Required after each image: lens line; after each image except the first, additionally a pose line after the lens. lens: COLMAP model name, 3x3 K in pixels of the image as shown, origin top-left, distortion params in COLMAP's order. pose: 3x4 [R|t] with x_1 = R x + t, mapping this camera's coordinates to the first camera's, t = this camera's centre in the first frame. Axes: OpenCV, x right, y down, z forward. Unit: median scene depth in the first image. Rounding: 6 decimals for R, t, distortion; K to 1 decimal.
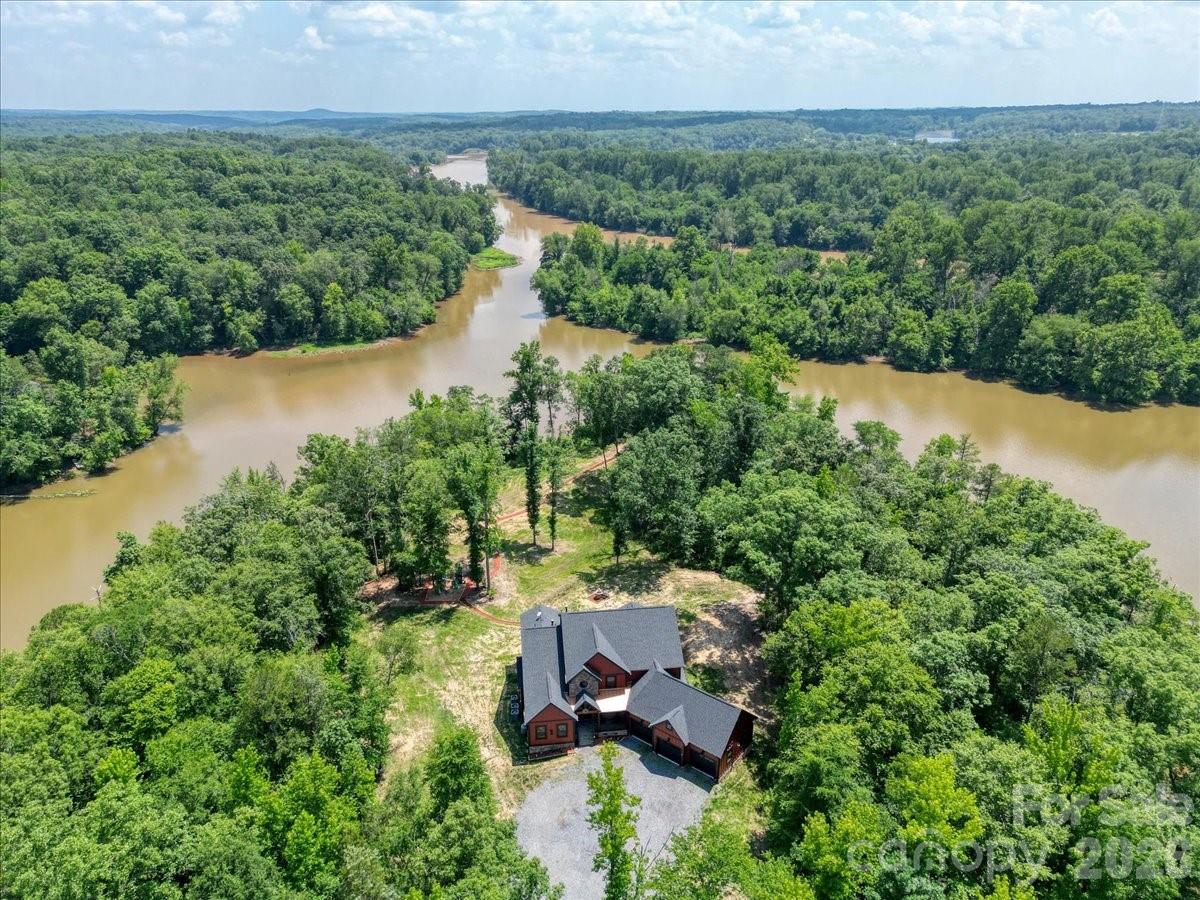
lens RADIAL K [[869.6, 0, 600.0], [0, 869.6, 450.0], [0, 0, 1]] dist [0.074841, -0.072634]
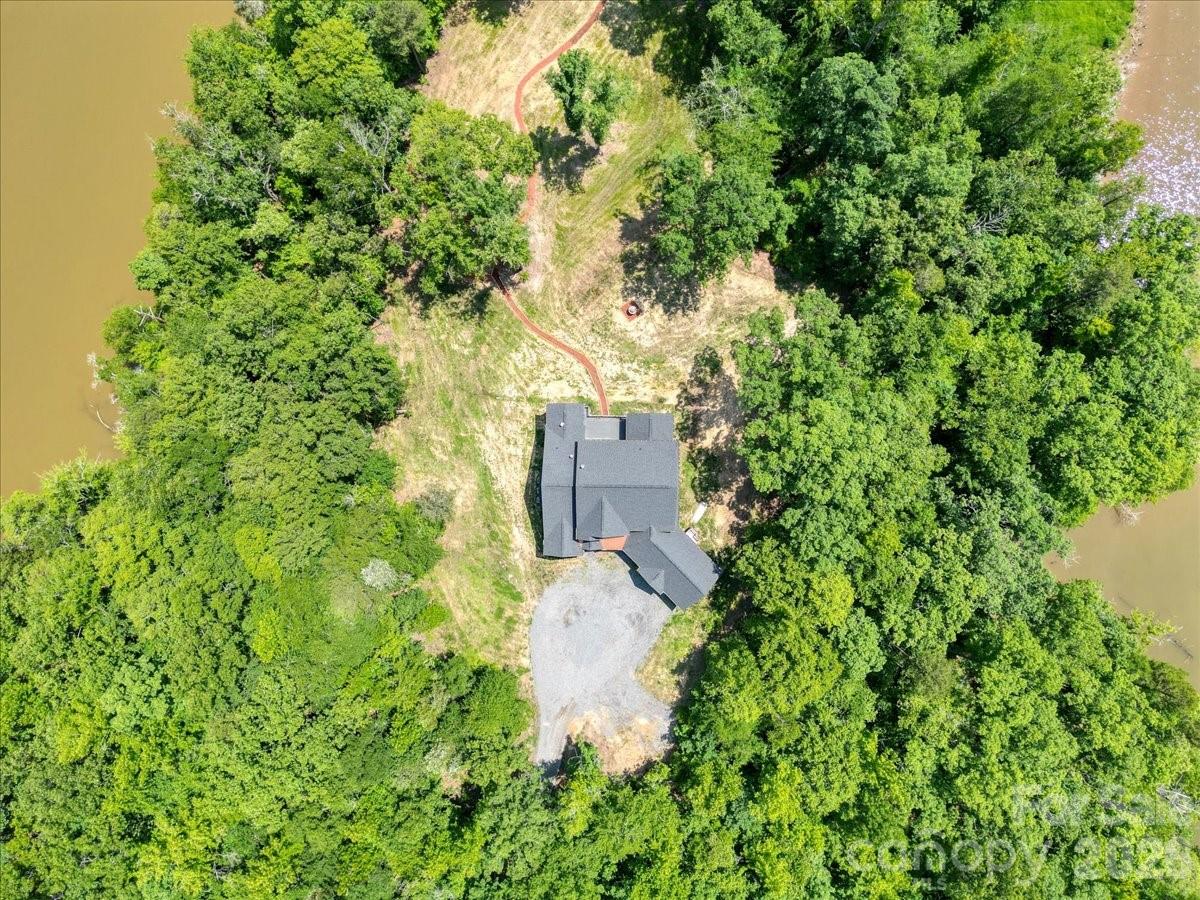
lens RADIAL K [[869.6, 0, 600.0], [0, 869.6, 450.0], [0, 0, 1]] dist [0.074841, -0.072634]
pose [[0.991124, 0.130619, -0.024728, 0.004653], [-0.019241, 0.324995, 0.945520, -0.460393], [0.131539, -0.936652, 0.324624, 0.348639]]
